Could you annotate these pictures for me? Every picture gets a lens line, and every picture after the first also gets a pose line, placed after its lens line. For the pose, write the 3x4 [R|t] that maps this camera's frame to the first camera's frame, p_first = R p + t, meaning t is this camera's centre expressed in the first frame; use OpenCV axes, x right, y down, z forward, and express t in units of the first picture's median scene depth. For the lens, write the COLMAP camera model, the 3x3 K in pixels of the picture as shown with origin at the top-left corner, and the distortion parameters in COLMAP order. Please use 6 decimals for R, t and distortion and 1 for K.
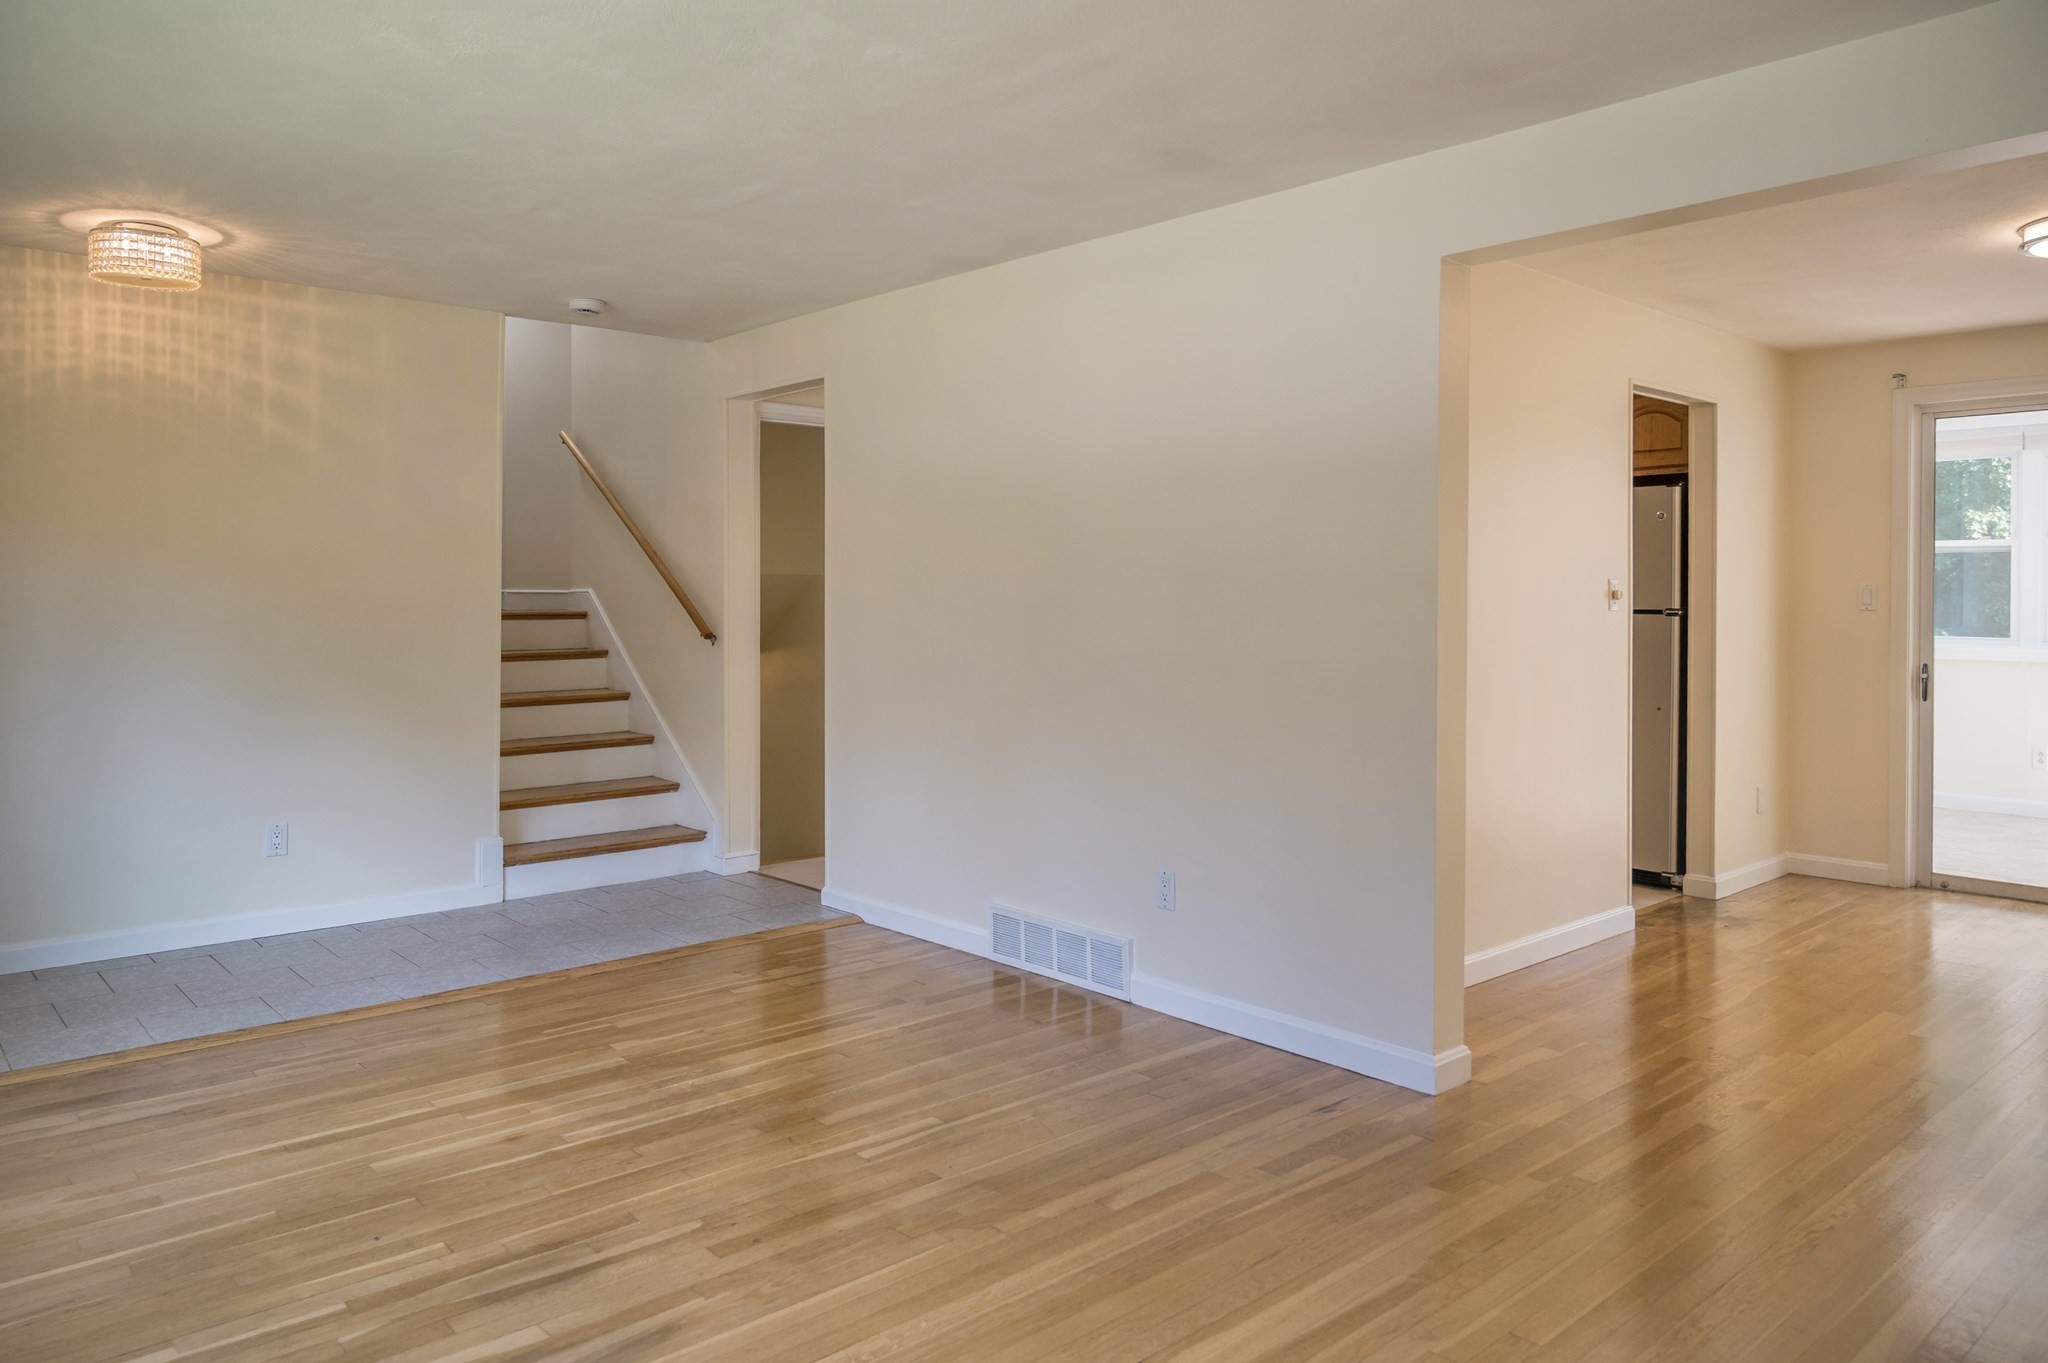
lens RADIAL K [[1377.0, 0, 988.8], [0, 1377.0, 613.0], [0, 0, 1]] dist [-0.013119, 0.006709]
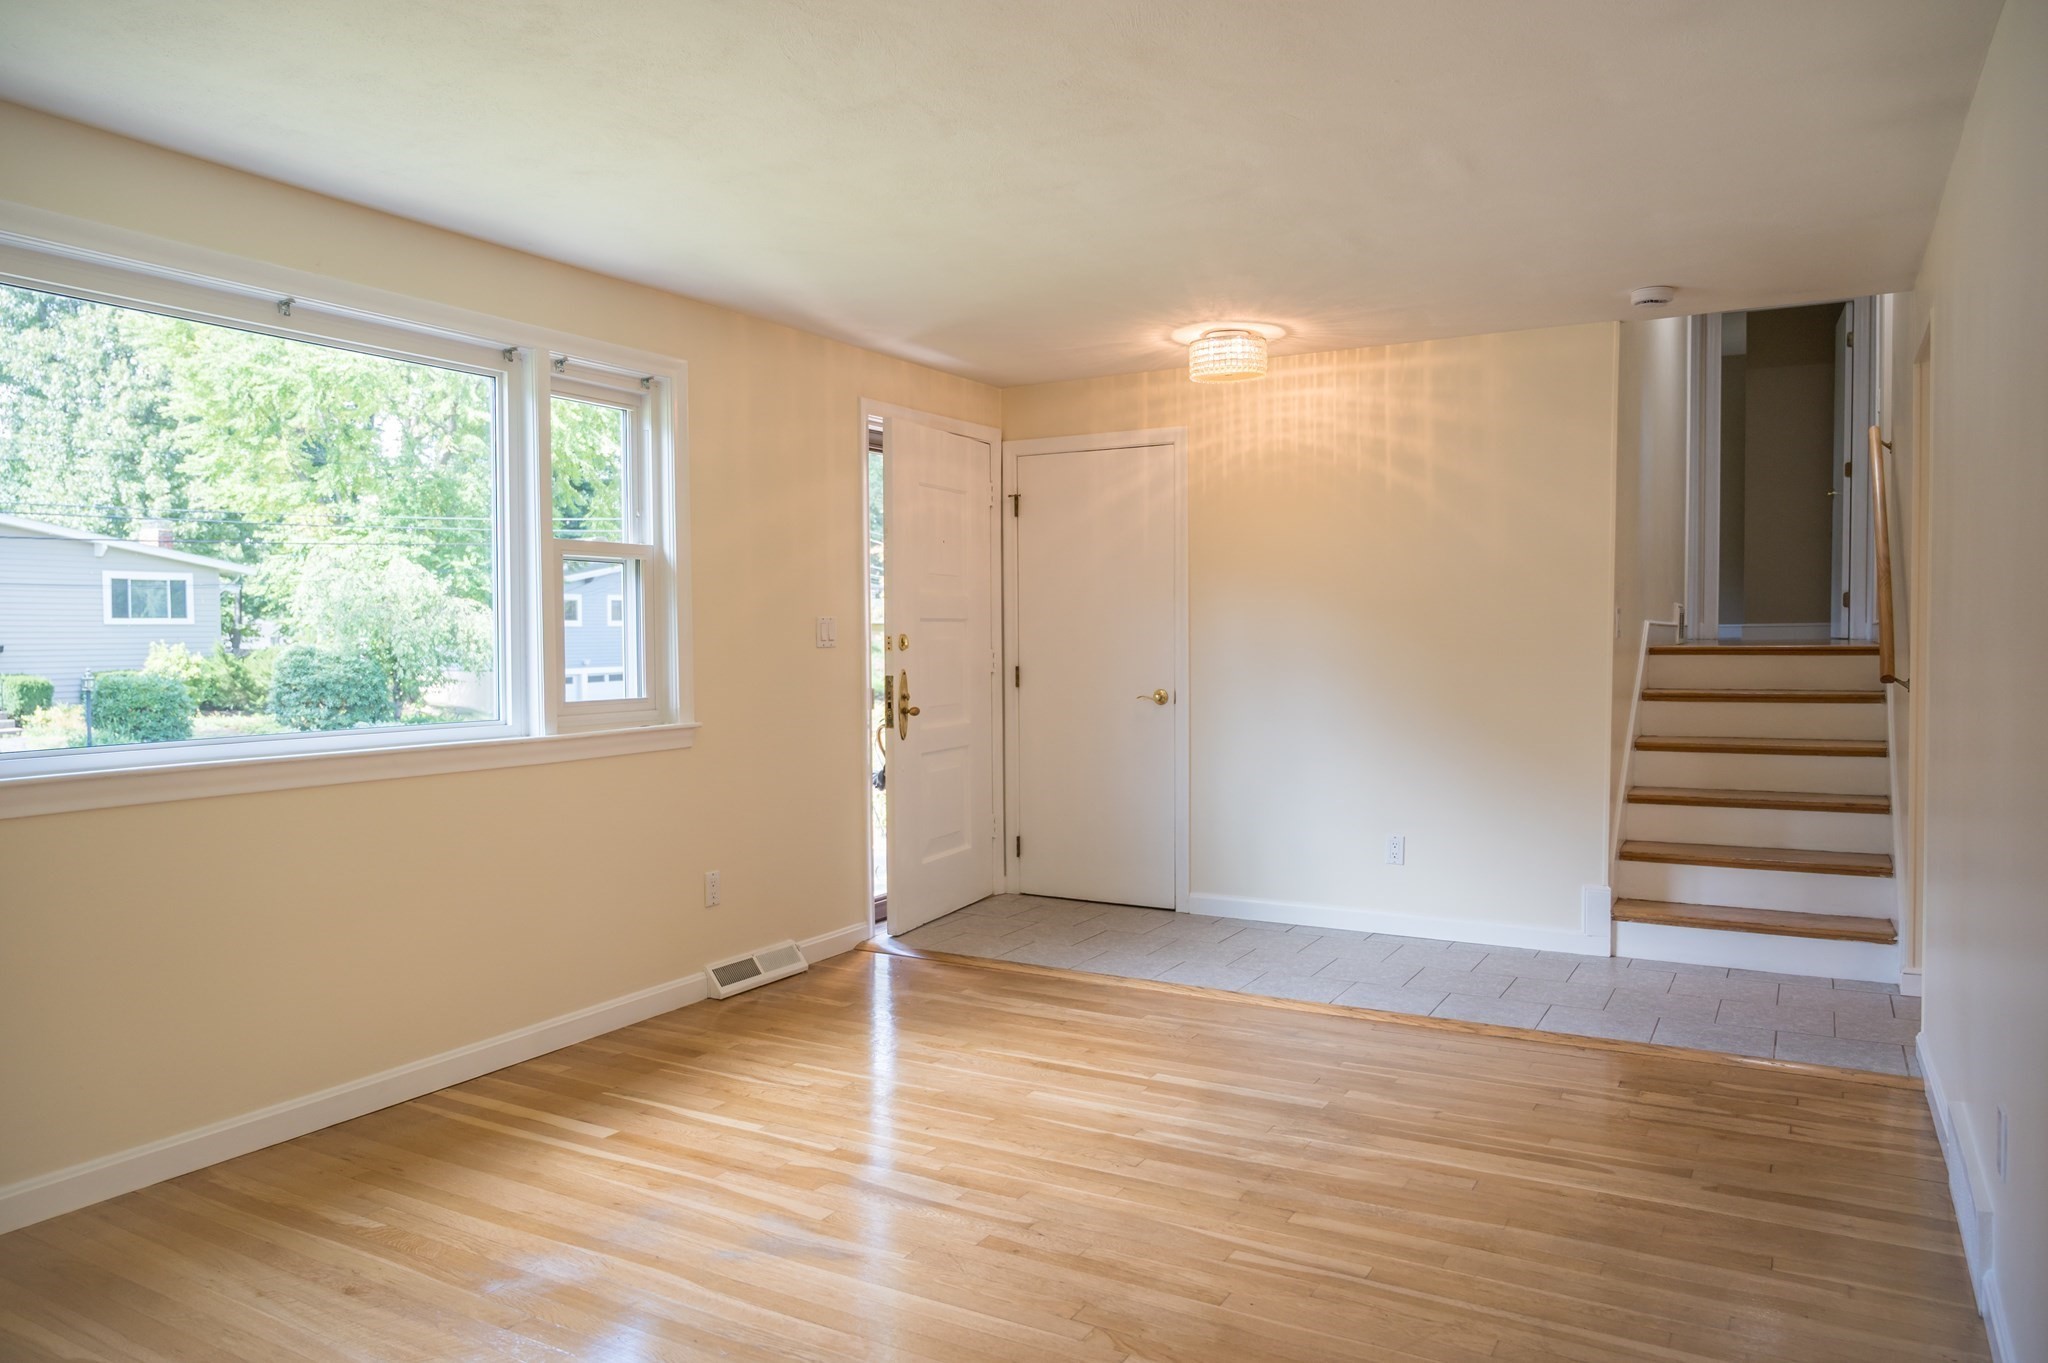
lens RADIAL K [[1377.0, 0, 1028.1], [0, 1377.0, 675.3], [0, 0, 1]] dist [-0.013119, 0.006709]
pose [[0.329445, 0.027791, -0.943766, 0.471399], [-0.003546, 0.999596, 0.028197, -0.006420], [0.944168, -0.005943, 0.329411, 0.387714]]
